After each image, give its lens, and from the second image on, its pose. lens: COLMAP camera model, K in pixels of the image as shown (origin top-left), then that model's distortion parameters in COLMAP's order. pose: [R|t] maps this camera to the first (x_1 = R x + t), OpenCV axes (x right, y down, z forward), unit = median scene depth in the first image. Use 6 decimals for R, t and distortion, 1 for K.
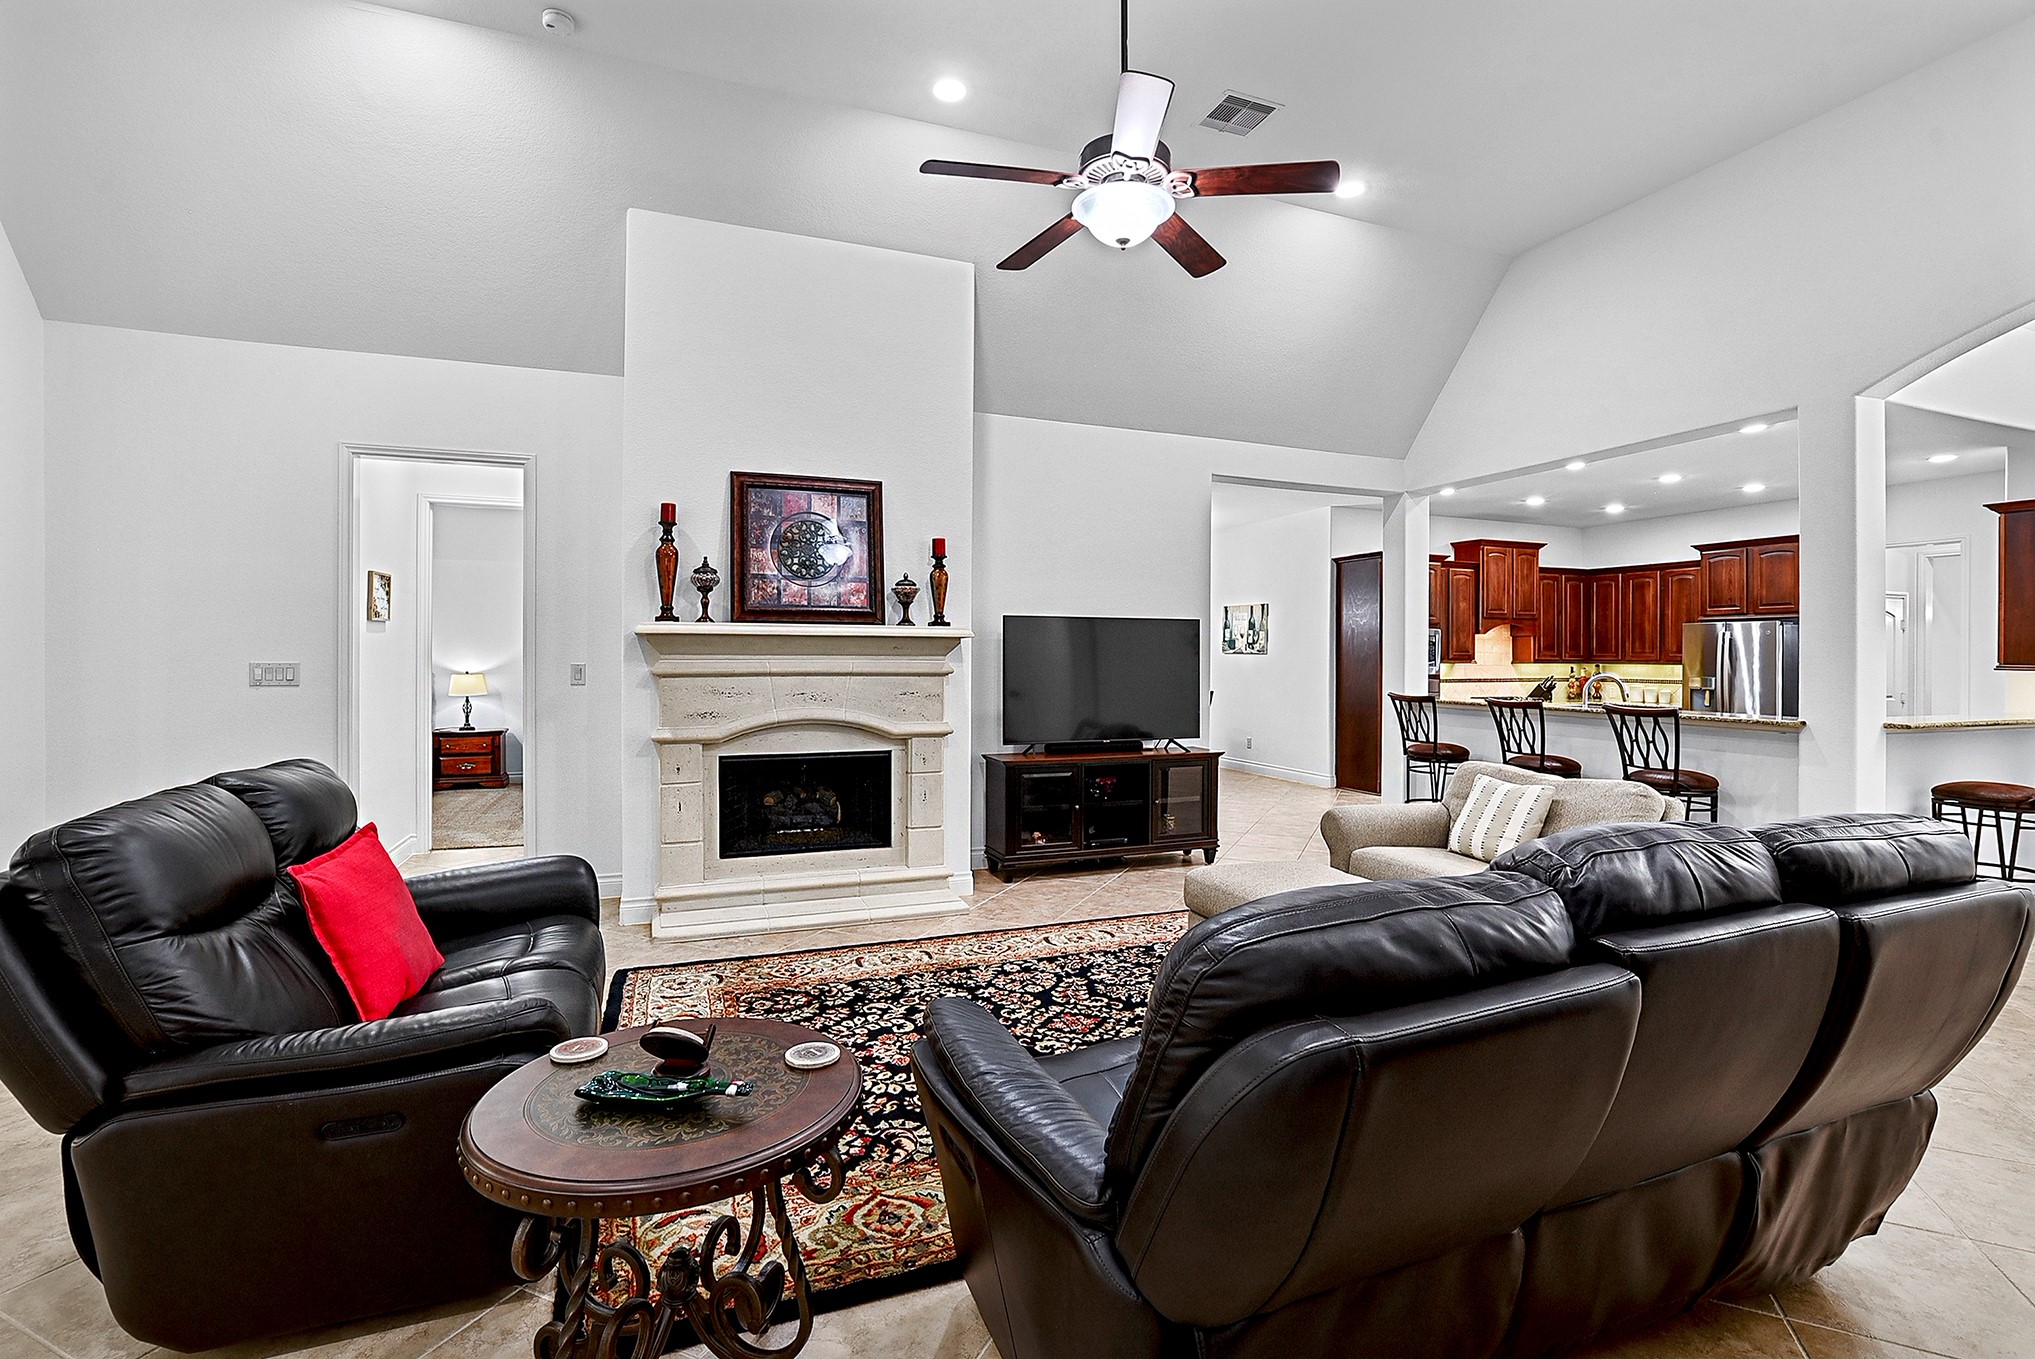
lens RADIAL K [[918.5, 0, 1014.9], [0, 918.5, 668.1], [0, 0, 1]] dist [-0.016447, 0.000342]
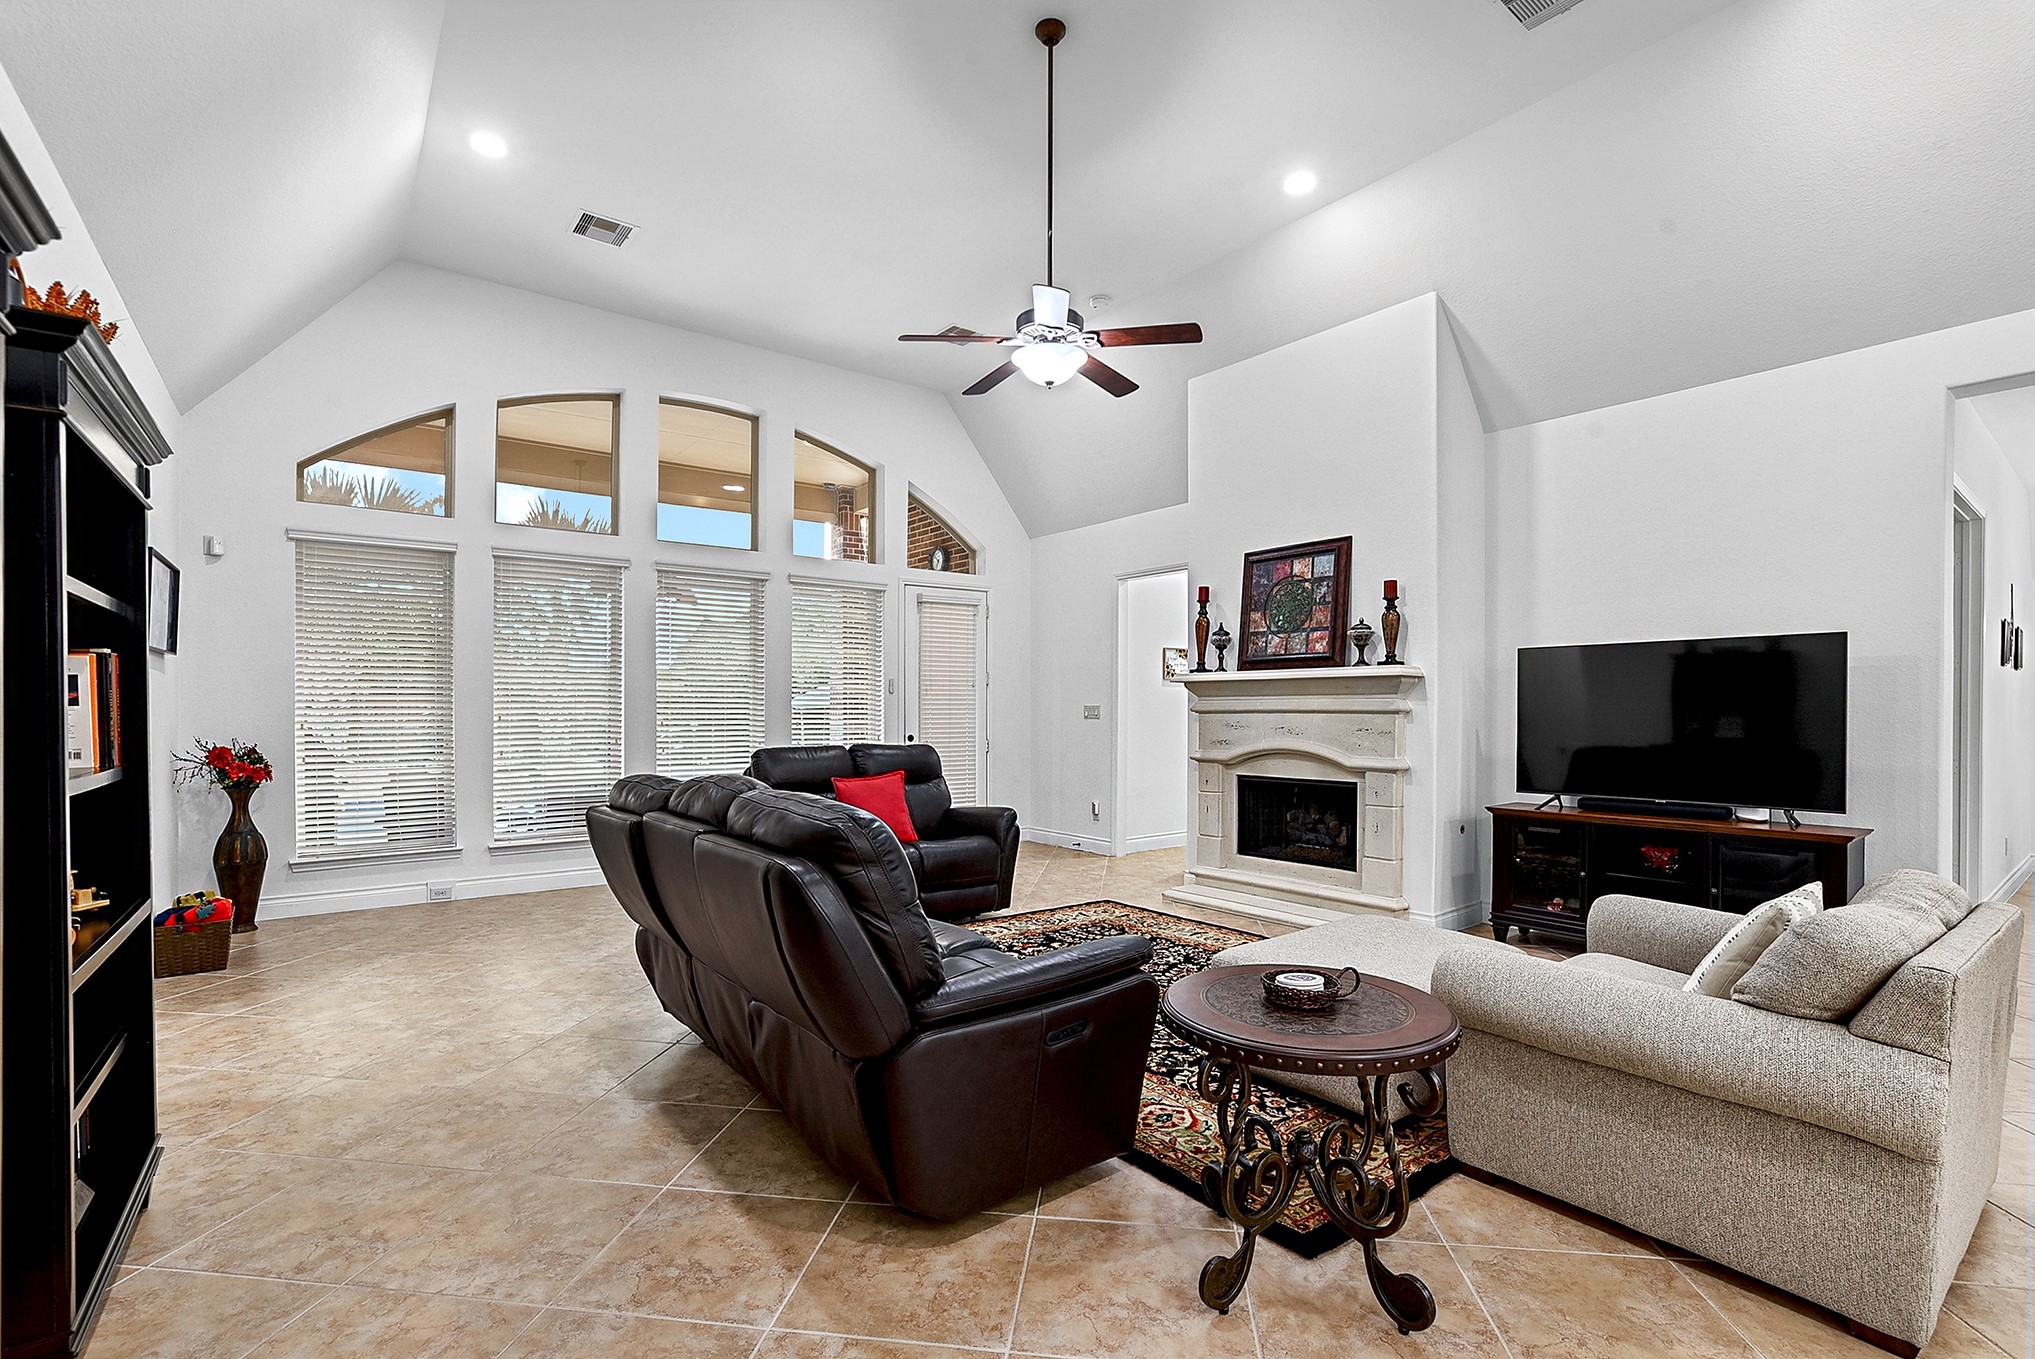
lens RADIAL K [[918.5, 0, 1029.1], [0, 918.5, 725.7], [0, 0, 1]] dist [-0.016447, 0.000342]
pose [[0.303576, 0.014351, -0.952699, 0.837077], [-0.006142, 0.999895, 0.013105, 0.011751], [0.952788, 0.001873, 0.303632, 0.327827]]
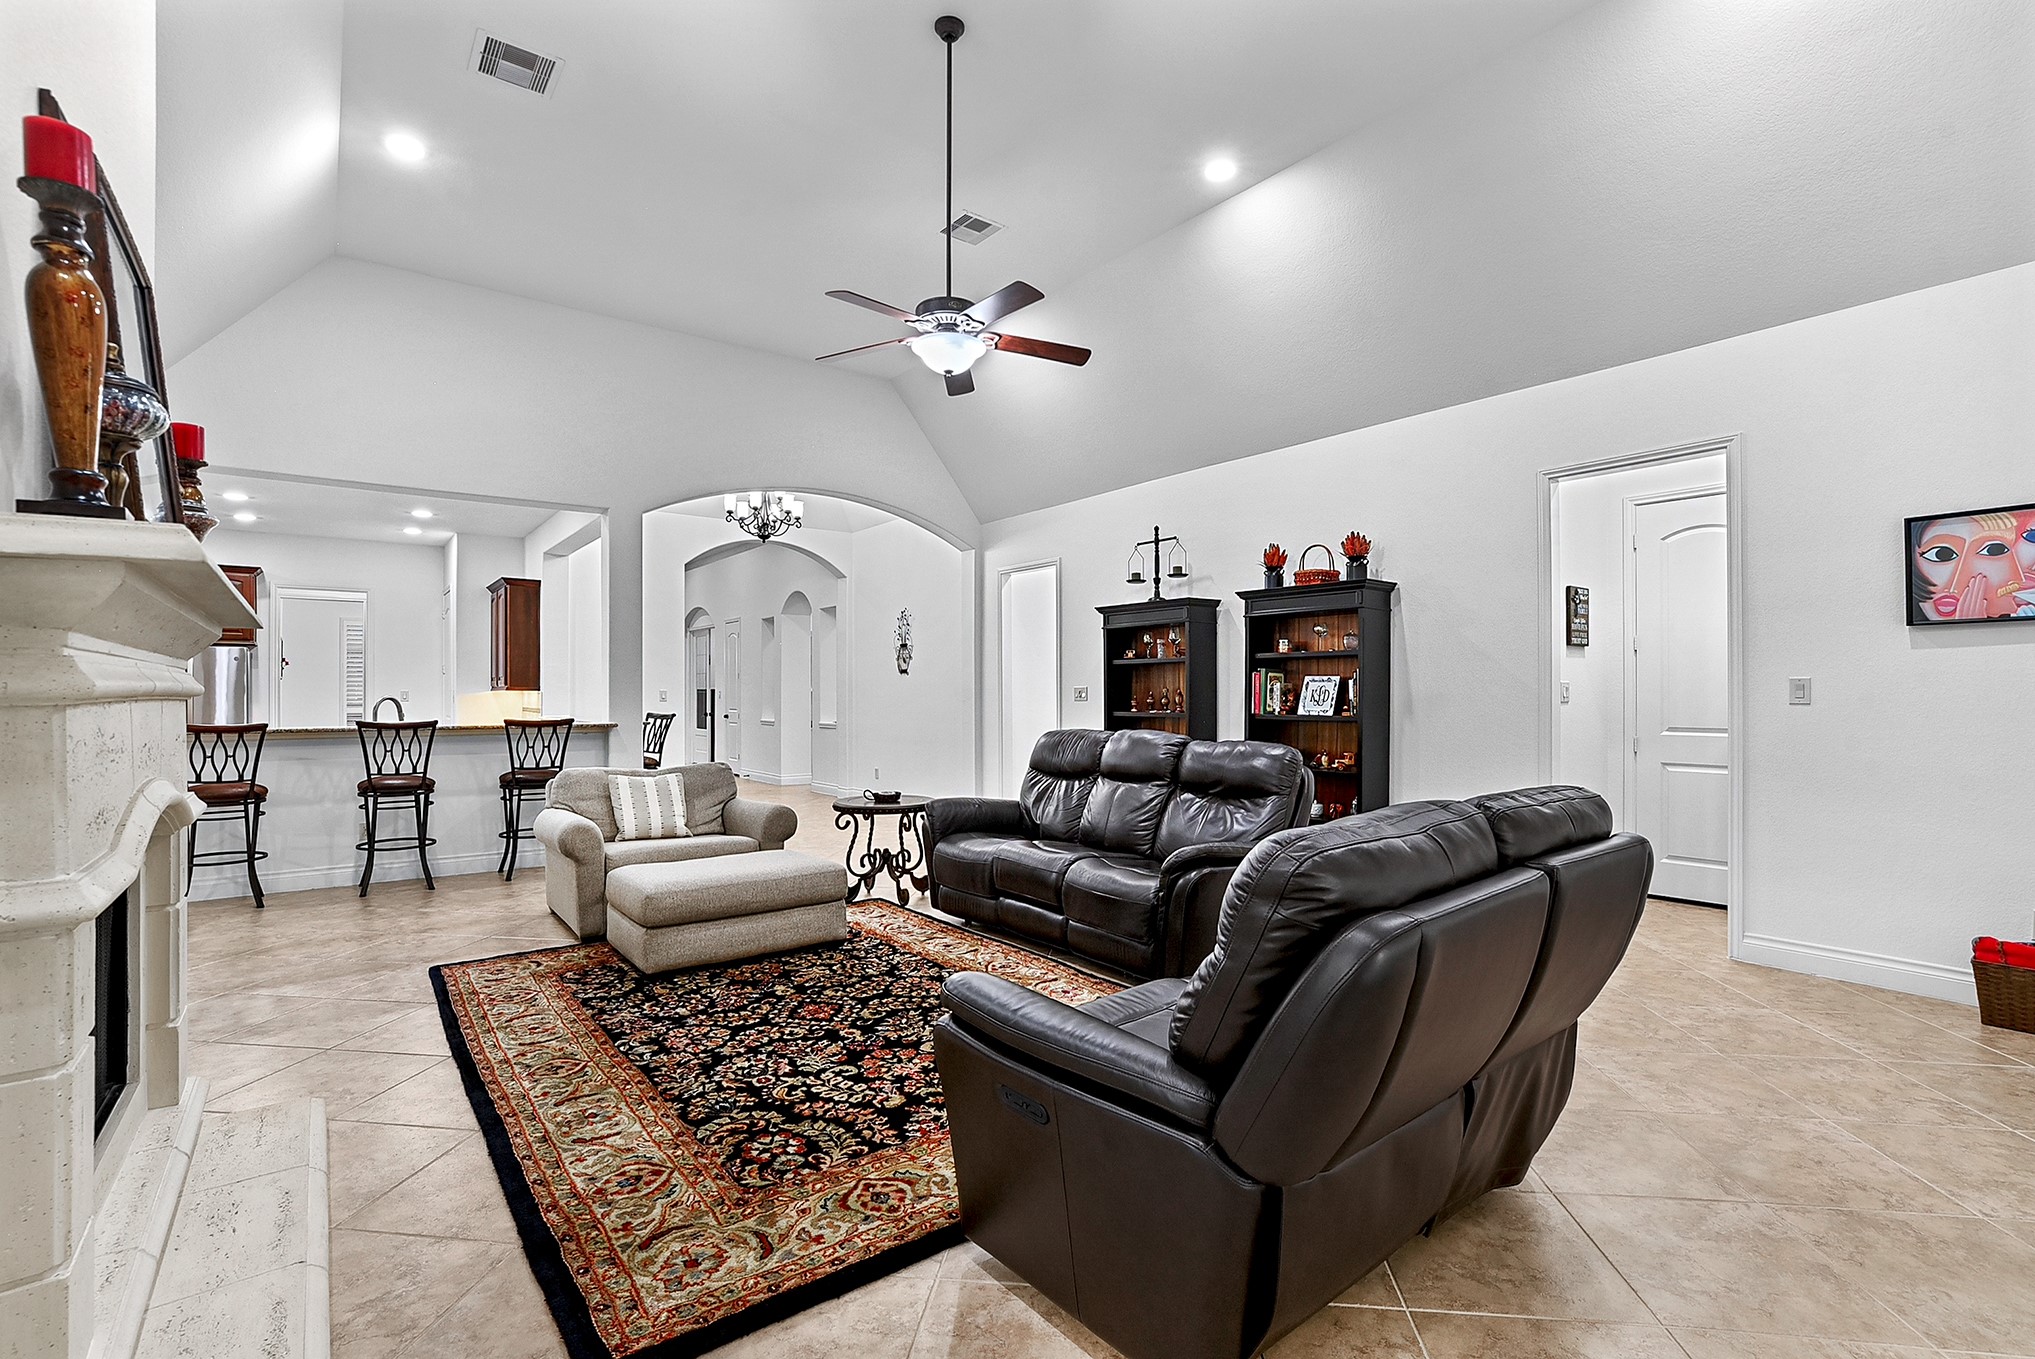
lens RADIAL K [[918.5, 0, 1017.4], [0, 918.5, 684.9], [0, 0, 1]] dist [-0.016447, 0.000342]
pose [[-0.287233, 0.007088, 0.957834, -0.743389], [0.005499, 0.999968, -0.005751, 0.006353], [-0.957845, 0.003615, -0.287263, 0.768903]]
